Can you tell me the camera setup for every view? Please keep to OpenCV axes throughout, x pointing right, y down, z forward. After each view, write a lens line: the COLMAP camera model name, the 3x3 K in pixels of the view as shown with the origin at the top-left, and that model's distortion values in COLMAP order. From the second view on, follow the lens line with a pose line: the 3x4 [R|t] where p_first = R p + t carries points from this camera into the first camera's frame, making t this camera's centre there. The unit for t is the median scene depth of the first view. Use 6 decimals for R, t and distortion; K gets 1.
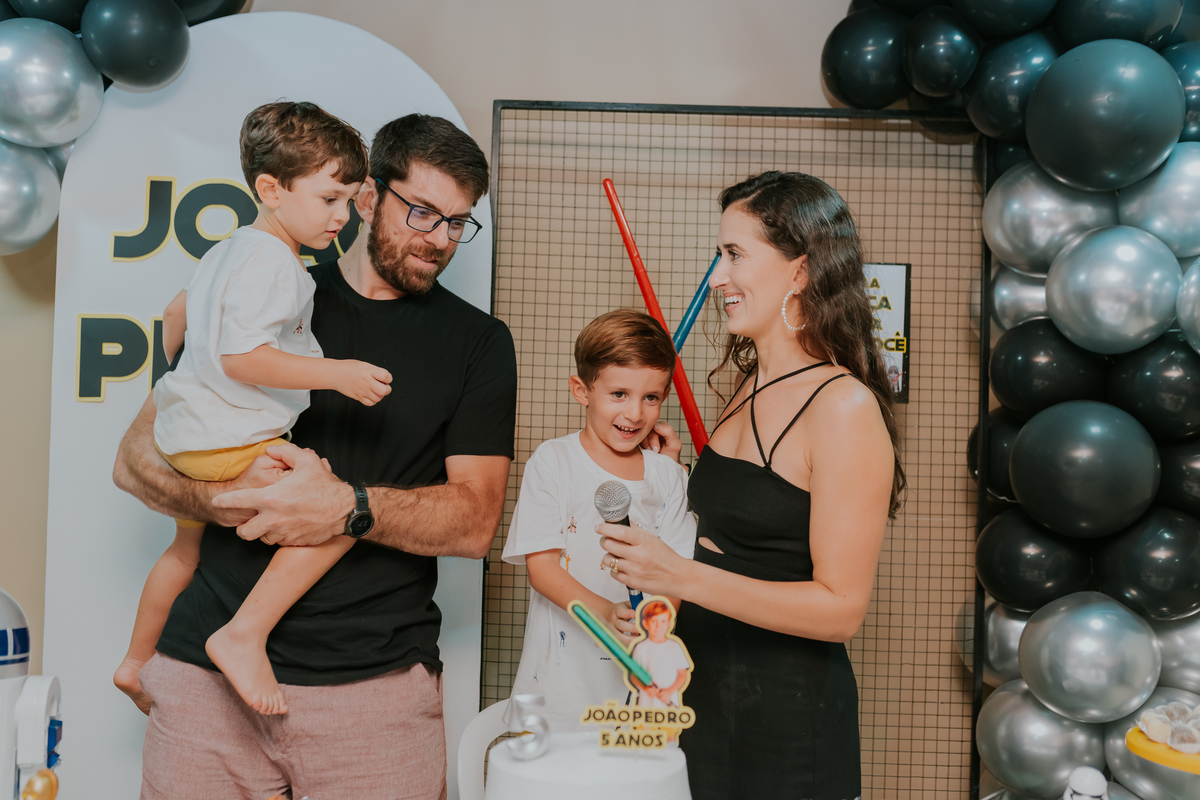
lens RADIAL K [[1196.7, 0, 584.6], [0, 1196.7, 406.2], [0, 0, 1]] dist [-0.005667, 0.000000]
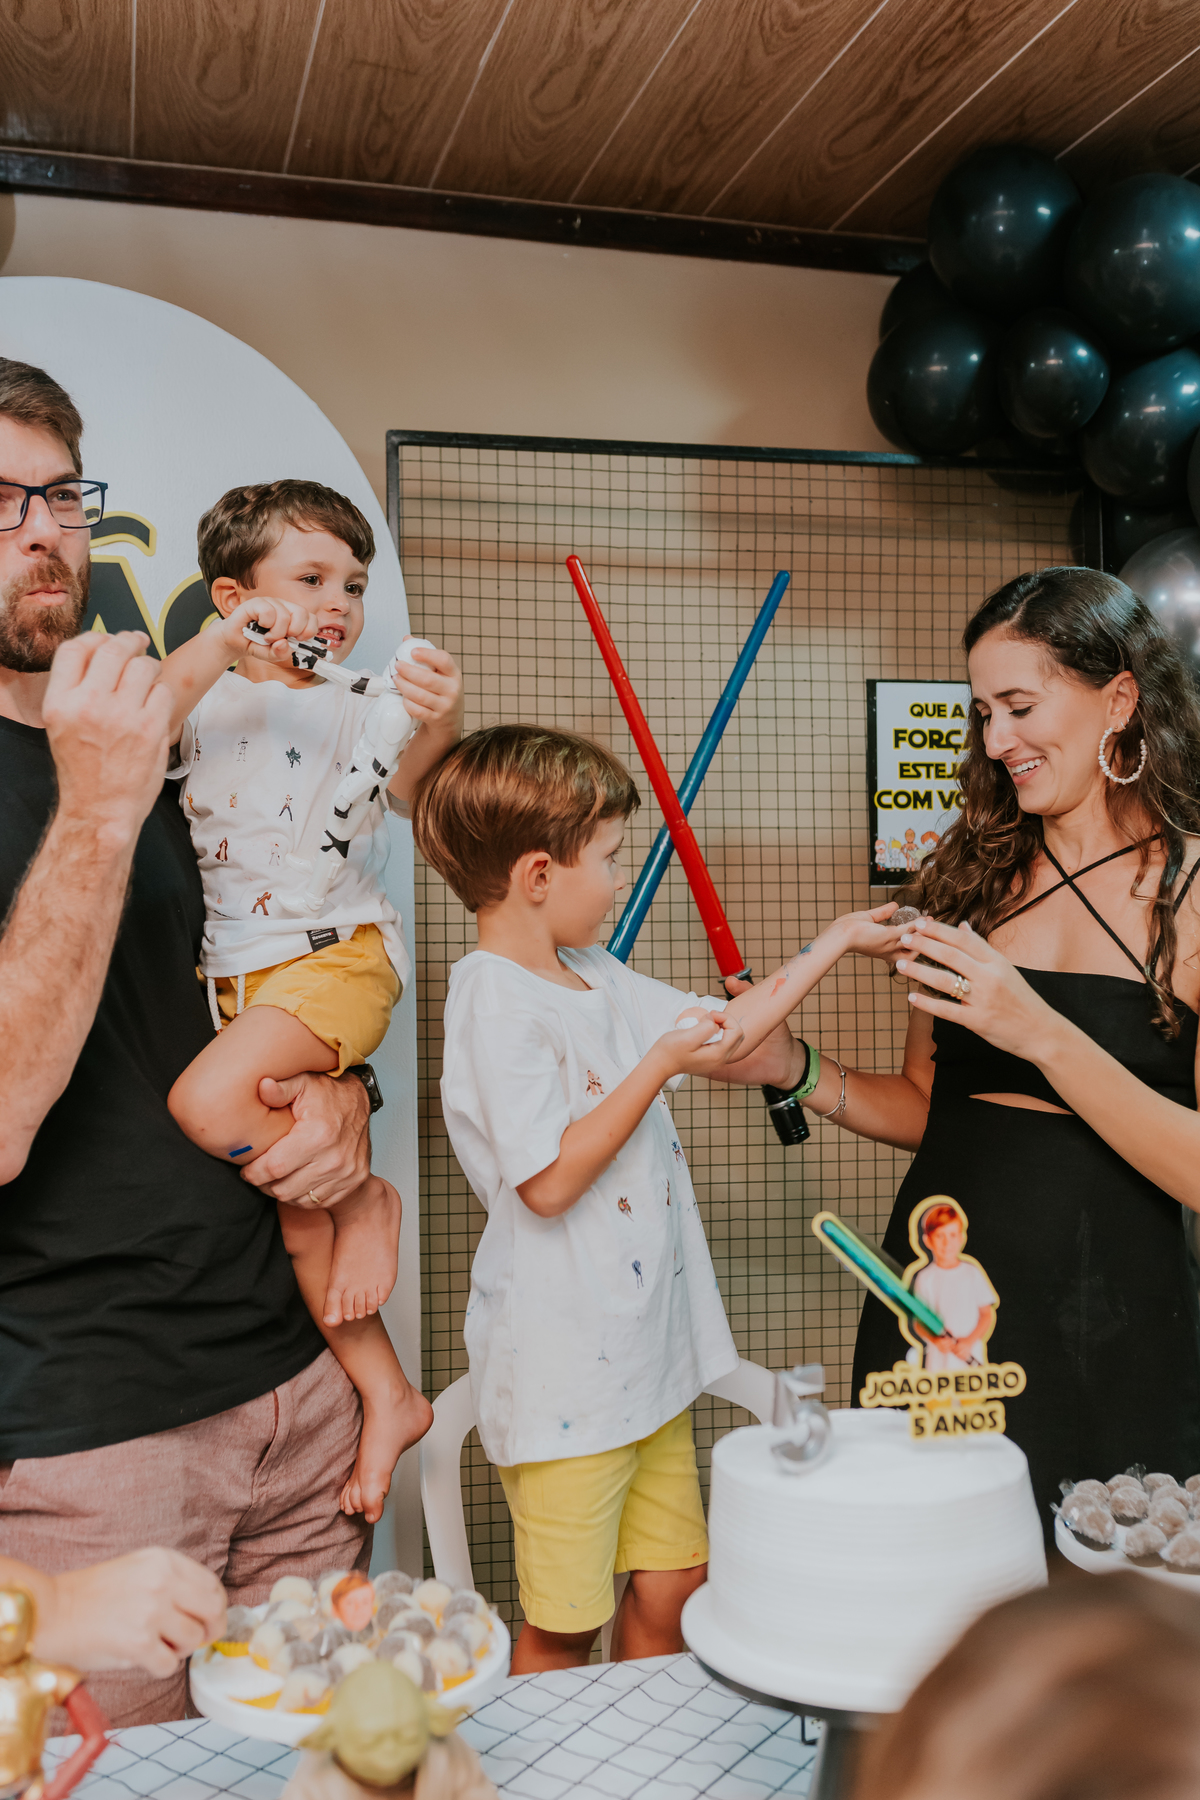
lens RADIAL K [[1795.0, 0, 608.1], [0, 1795.0, 899.5], [0, 0, 1]] dist [-0.005667, 0.000000]
pose [[0.975013, -0.037031, 0.219038, -0.198927], [0.036384, 0.999313, 0.006986, -0.010733], [-0.219147, 0.001158, 0.975691, 0.050744]]
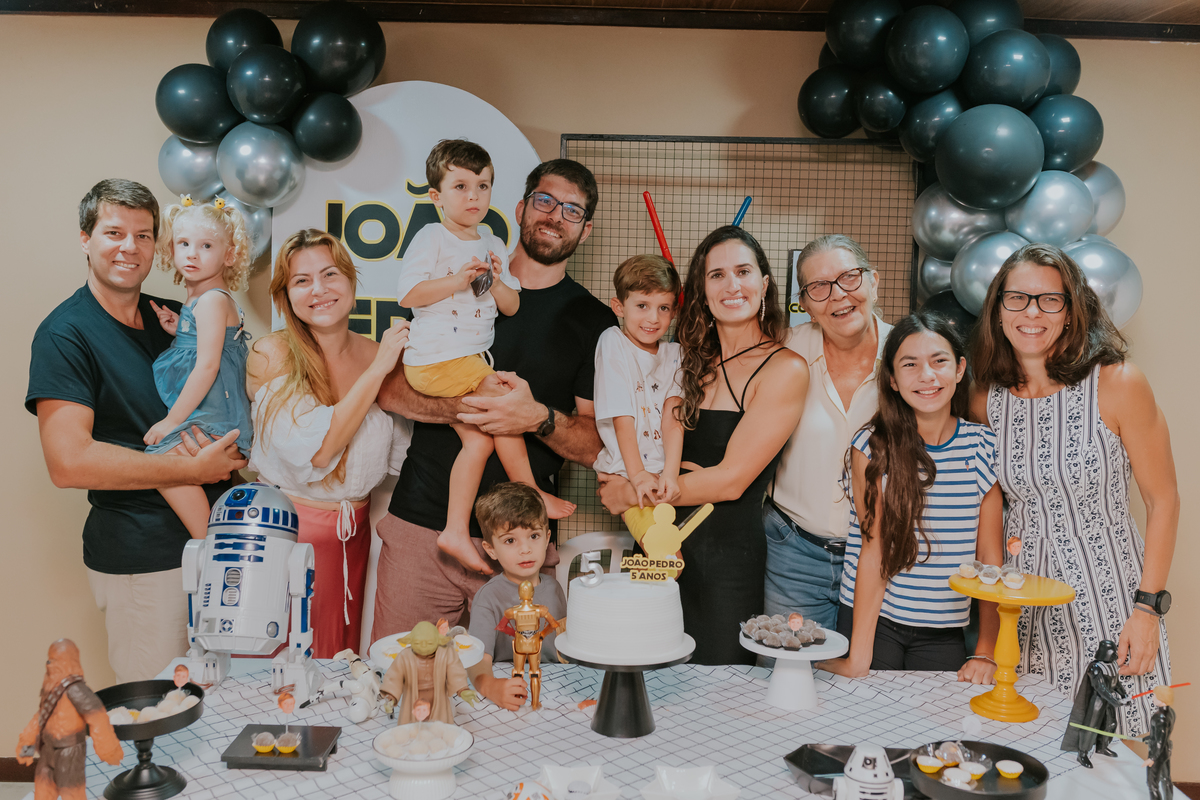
lens RADIAL K [[1196.7, 0, 561.6], [0, 1196.7, 410.9], [0, 0, 1]] dist [-0.005667, 0.000000]
pose [[0.996889, 0.001149, -0.078813, 0.037959], [0.008475, 0.992535, 0.121667, -0.116703], [0.078364, -0.121956, 0.989437, -0.474531]]
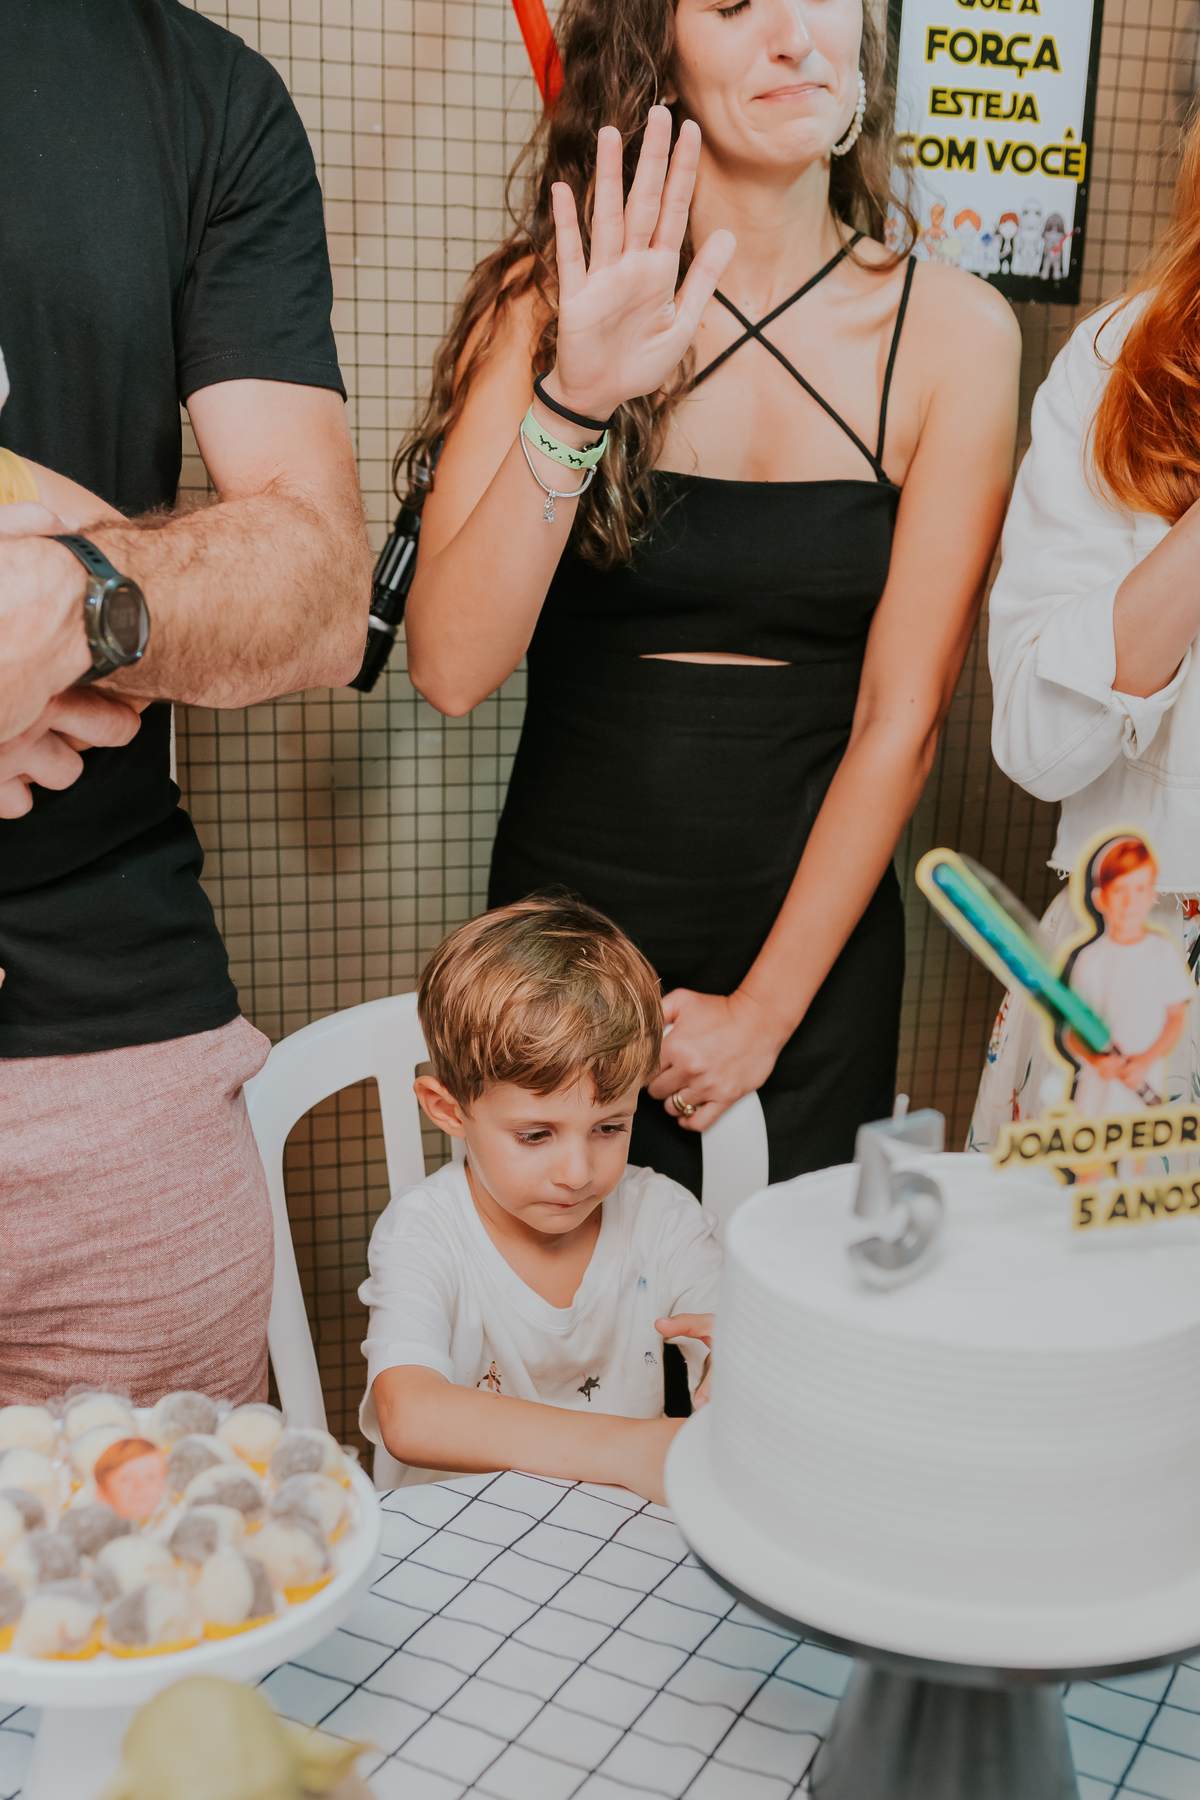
lens RADIAL K [[2165.8, 0, 600.8], [0, 2165.8, 1125.4], [0, 0, 1]] dist [0.021868, 0.000000]
pose [[0.949370, -0.100129, 0.297776, -0.192681], [-0.009578, 0.938184, 0.346005, 0.006443], [-0.314013, -0.331339, 0.889725, 0.247108]]
